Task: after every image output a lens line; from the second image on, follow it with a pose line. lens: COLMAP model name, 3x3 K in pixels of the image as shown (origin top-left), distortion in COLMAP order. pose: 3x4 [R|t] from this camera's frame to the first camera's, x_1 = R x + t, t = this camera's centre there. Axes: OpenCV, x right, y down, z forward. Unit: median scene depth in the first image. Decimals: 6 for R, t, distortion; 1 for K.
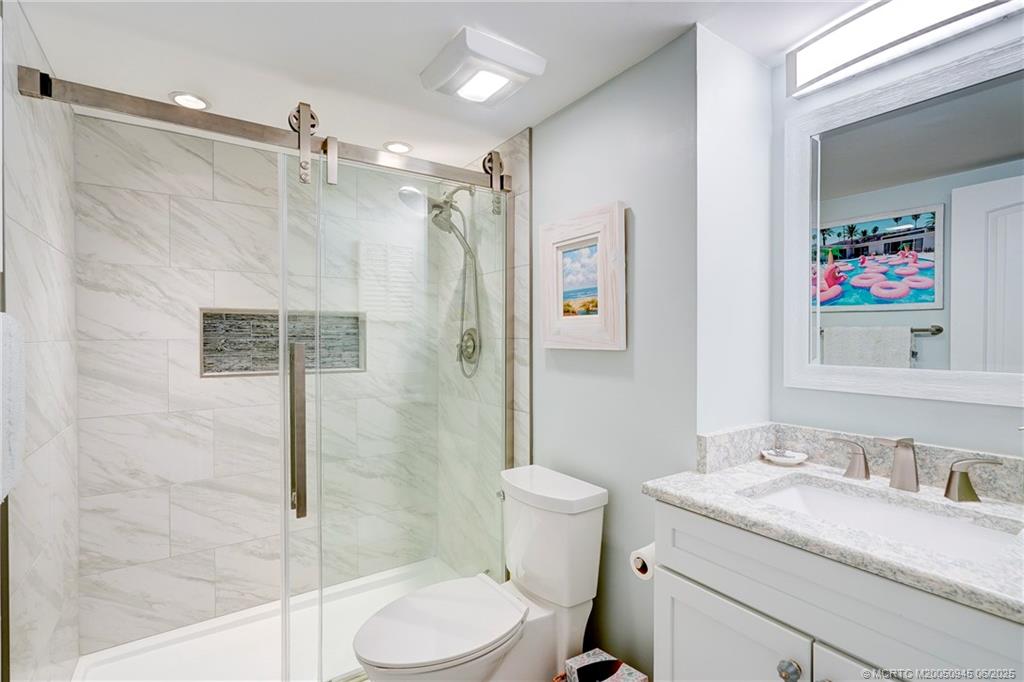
lens RADIAL K [[473.9, 0, 509.9], [0, 473.9, 342.6], [0, 0, 1]] dist [-0.015821, 0.016078]
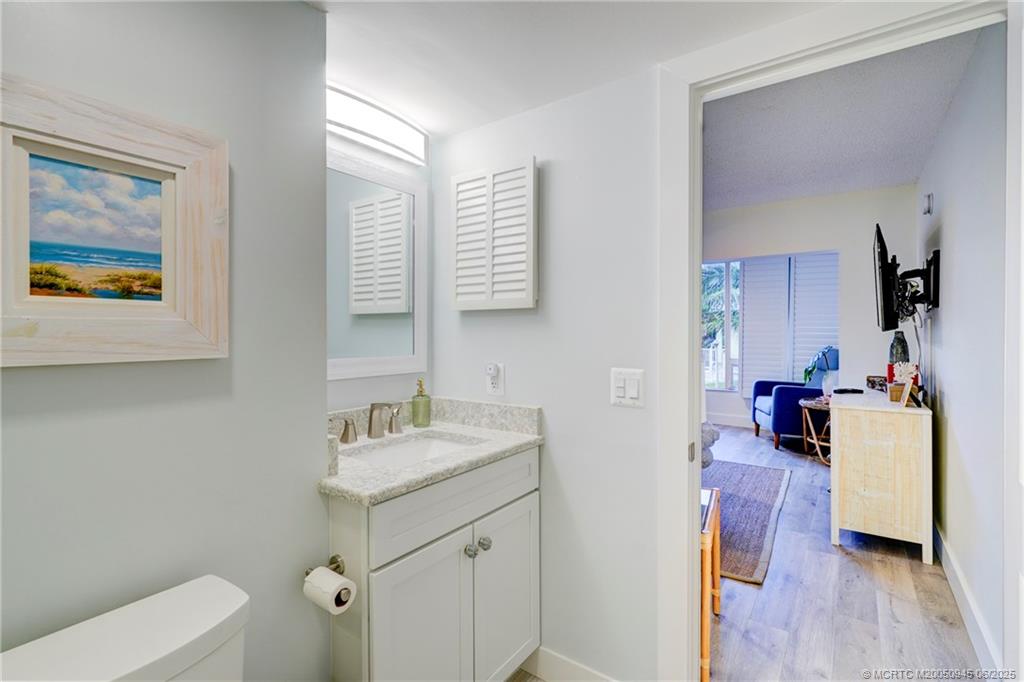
lens RADIAL K [[473.9, 0, 509.9], [0, 473.9, 342.6], [0, 0, 1]] dist [-0.015821, 0.016078]
pose [[-0.323996, -0.019331, 0.945861, -0.502173], [0.018713, 0.999465, 0.026836, -0.014552], [-0.945873, 0.026395, -0.323461, 0.762154]]
